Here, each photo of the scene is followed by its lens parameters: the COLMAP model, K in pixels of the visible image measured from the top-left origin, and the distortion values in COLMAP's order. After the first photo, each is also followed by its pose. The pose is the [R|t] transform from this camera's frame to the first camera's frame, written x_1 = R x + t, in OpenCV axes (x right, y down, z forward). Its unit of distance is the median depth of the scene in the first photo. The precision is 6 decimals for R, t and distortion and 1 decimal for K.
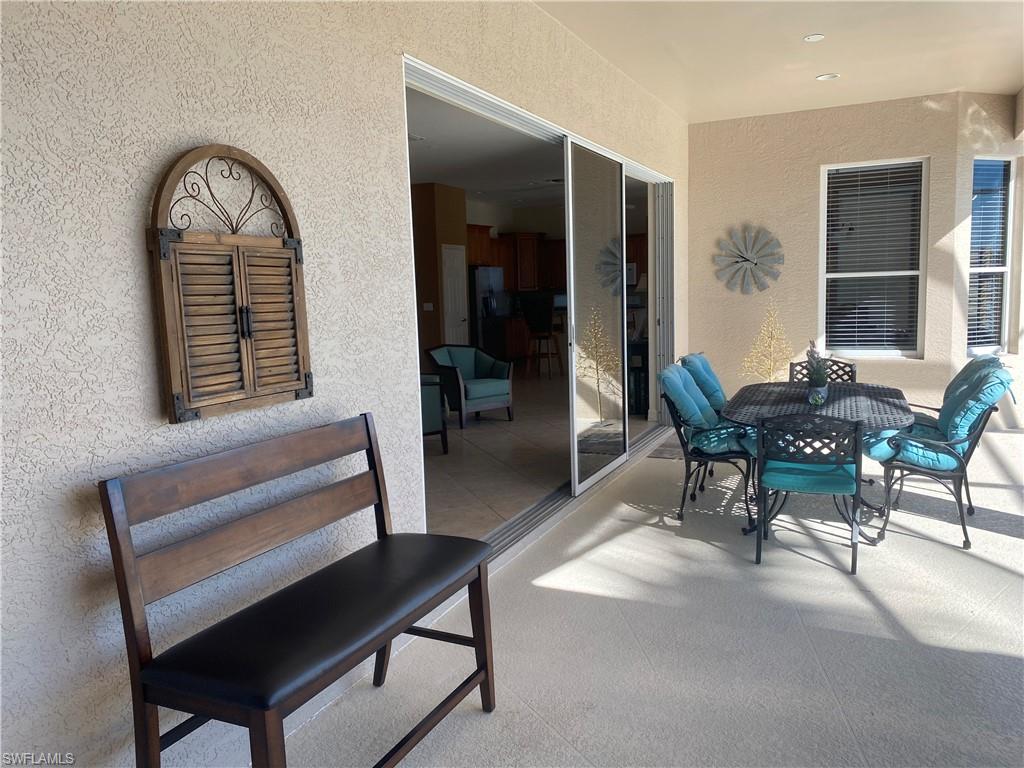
lens RADIAL K [[785.3, 0, 501.9], [0, 785.3, 384.9], [0, 0, 1]] dist [0.071149, -0.082184]
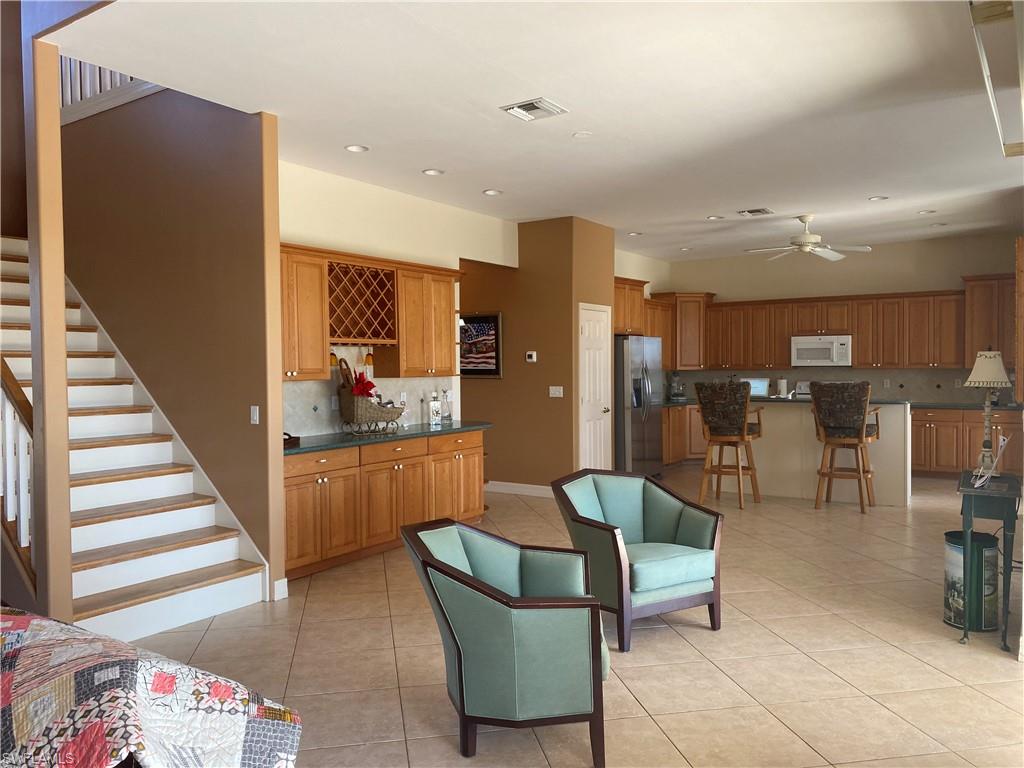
lens RADIAL K [[785.3, 0, 501.9], [0, 785.3, 384.9], [0, 0, 1]] dist [0.071149, -0.082184]
pose [[0.987889, 0.030188, -0.152200, -0.034063], [-0.043531, 0.995420, -0.085111, -0.041660], [0.148934, 0.090705, 0.984678, 0.293109]]
